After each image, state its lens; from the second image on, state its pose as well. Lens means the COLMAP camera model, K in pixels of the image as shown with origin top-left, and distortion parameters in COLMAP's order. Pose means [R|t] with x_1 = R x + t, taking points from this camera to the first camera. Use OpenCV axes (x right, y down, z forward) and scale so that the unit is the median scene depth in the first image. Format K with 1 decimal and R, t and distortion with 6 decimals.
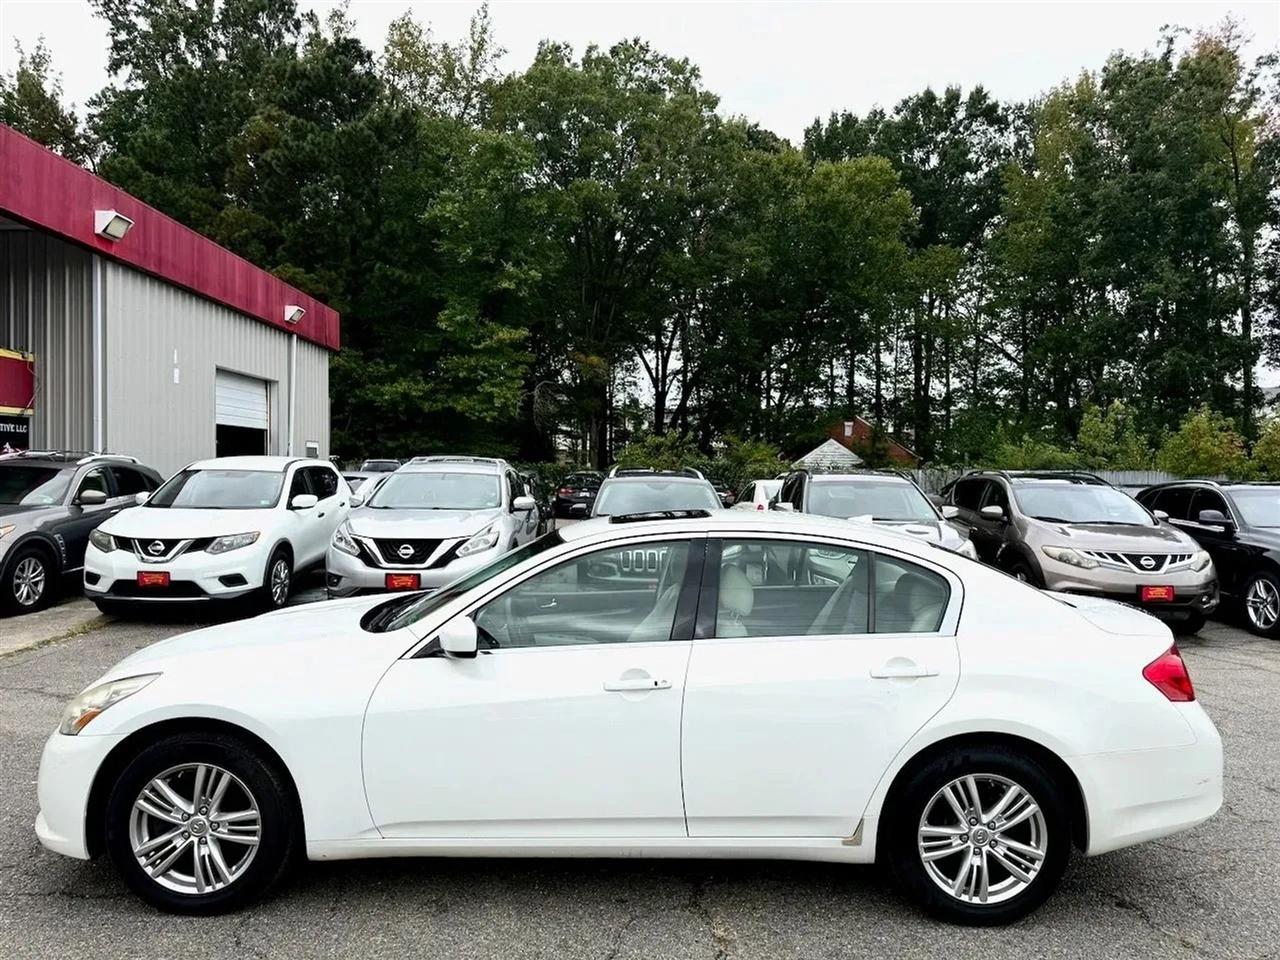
lens RADIAL K [[922.4, 0, 648.8], [0, 922.4, 485.2], [0, 0, 1]] dist [0.011064, -0.015781]
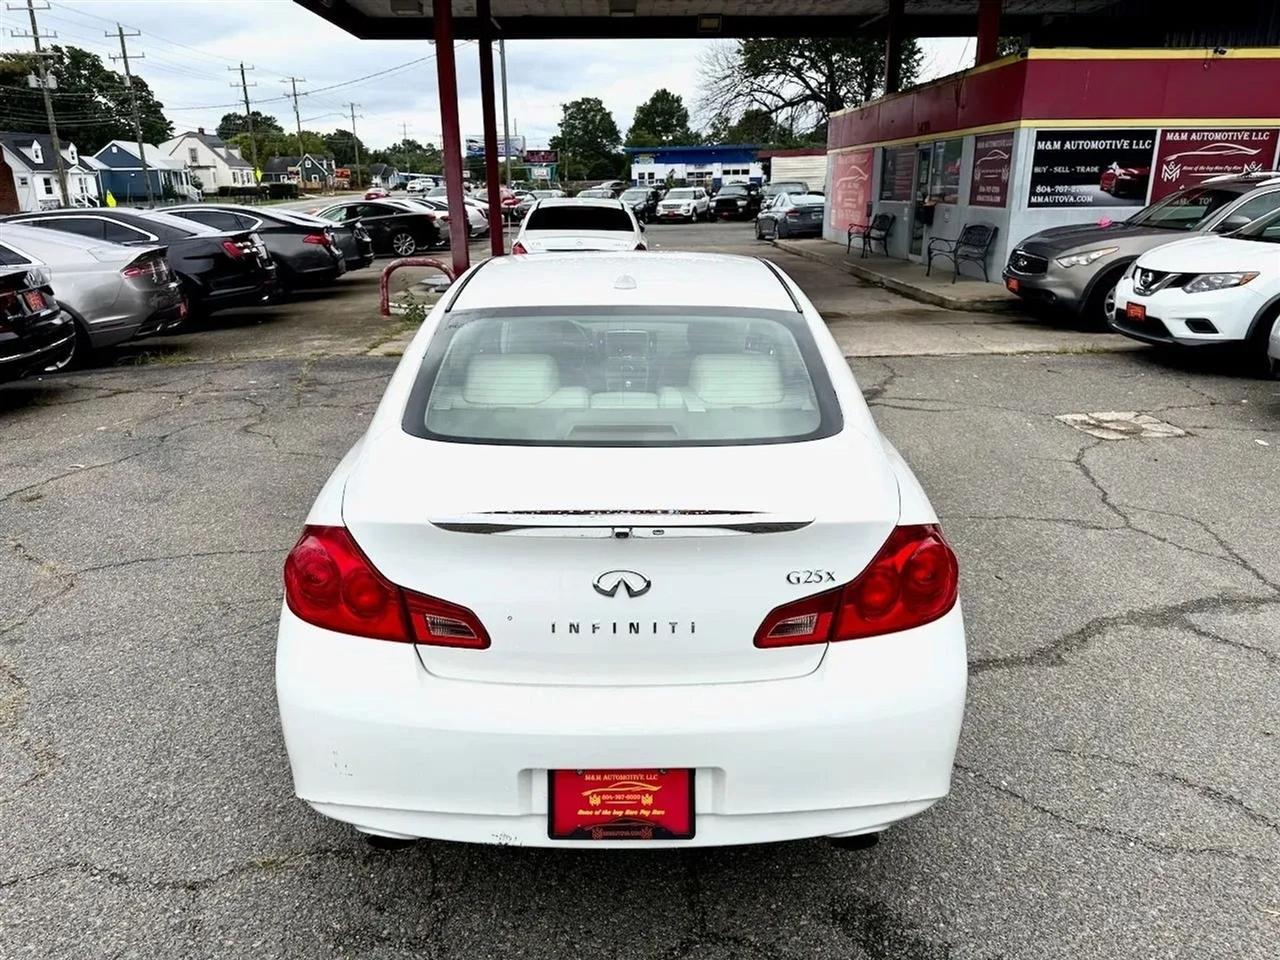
lens RADIAL K [[922.4, 0, 639.4], [0, 922.4, 484.8], [0, 0, 1]] dist [0.011064, -0.015781]
pose [[-0.000813, 0.299023, -0.954246, 0.202585], [-0.010689, 0.954189, 0.299014, -0.004050], [0.999943, 0.010443, 0.002421, 0.223722]]
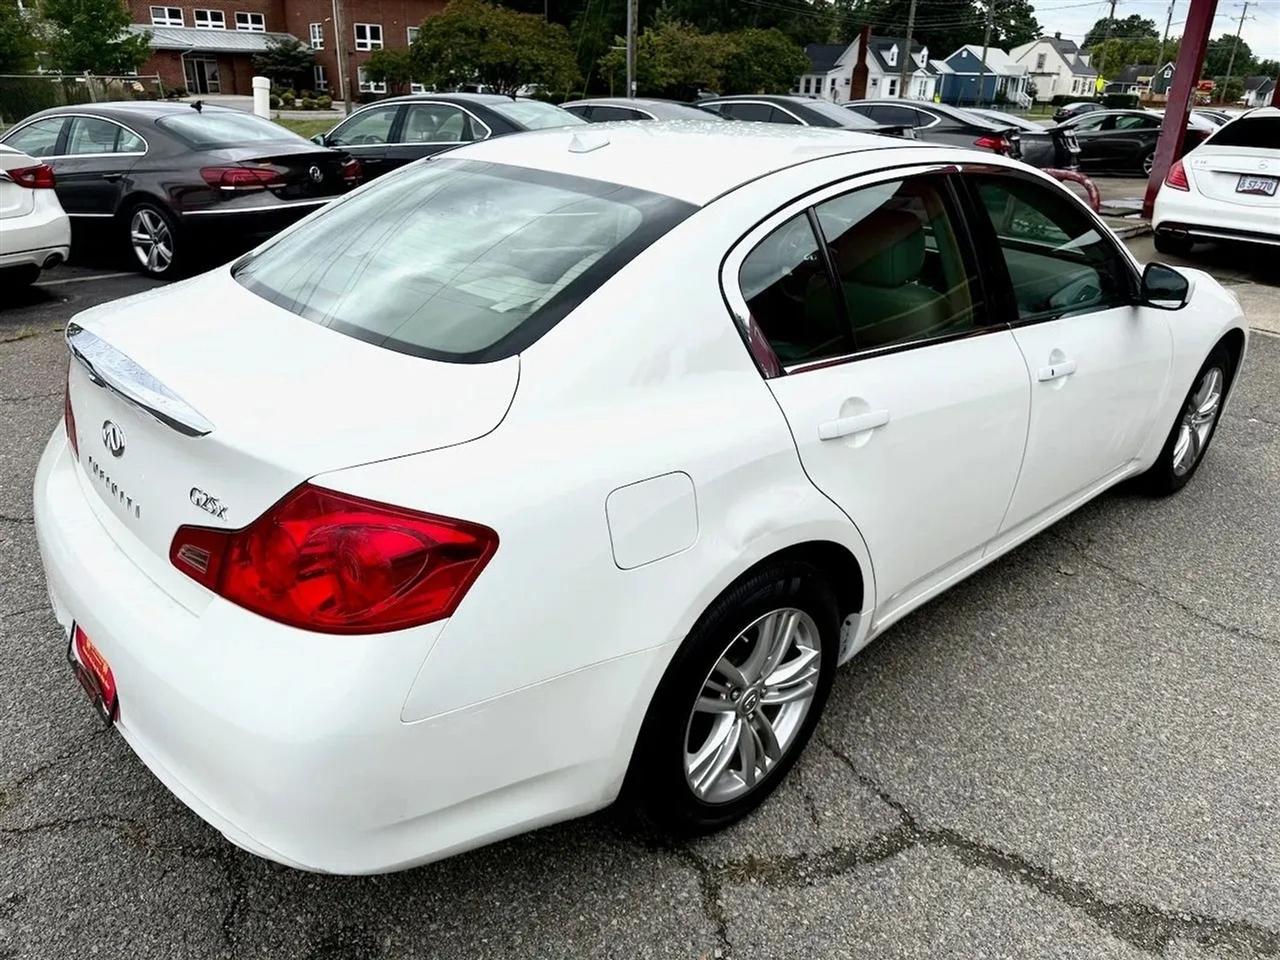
lens RADIAL K [[922.4, 0, 640.2], [0, 922.4, 483.1], [0, 0, 1]] dist [0.011064, -0.015781]
pose [[-0.735232, 0.238105, -0.634618, 0.129384], [-0.050075, 0.914630, 0.401178, 0.001072], [0.675963, 0.326738, -0.660543, 0.320426]]
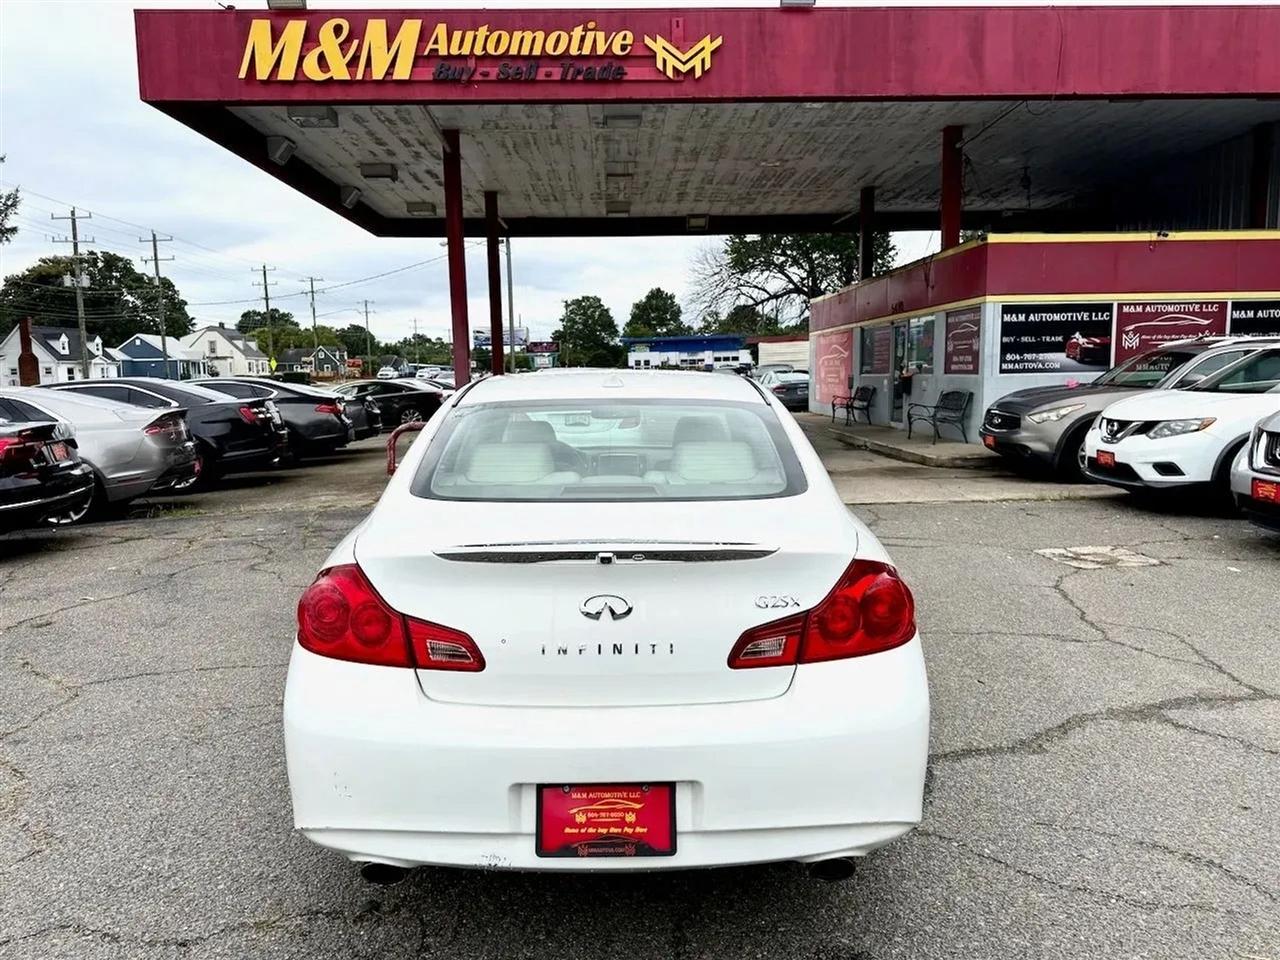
lens RADIAL K [[922.4, 0, 638.5], [0, 922.4, 481.8], [0, 0, 1]] dist [0.011064, -0.015781]
pose [[0.001476, 0.106025, -0.994362, 0.218576], [-0.003017, 0.994359, 0.106021, 0.009718], [0.999994, 0.002844, 0.001787, 0.225869]]
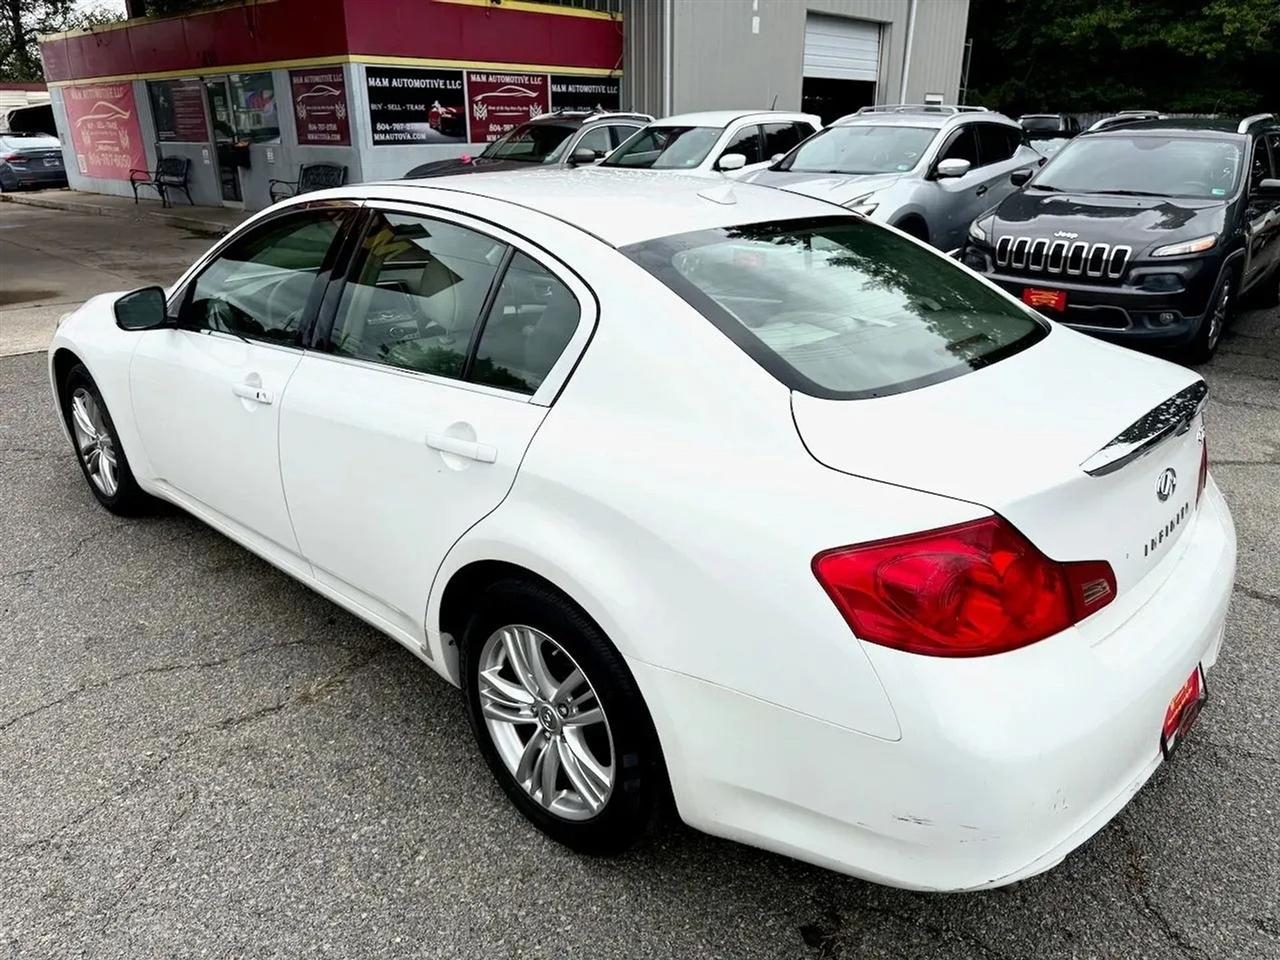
lens RADIAL K [[922.4, 0, 636.4], [0, 922.4, 497.8], [0, 0, 1]] dist [0.011064, -0.015781]
pose [[0.715731, 0.249200, -0.652402, 0.144632], [-0.002257, 0.934990, 0.354666, 0.002421], [0.698373, -0.252373, 0.669764, 0.121623]]
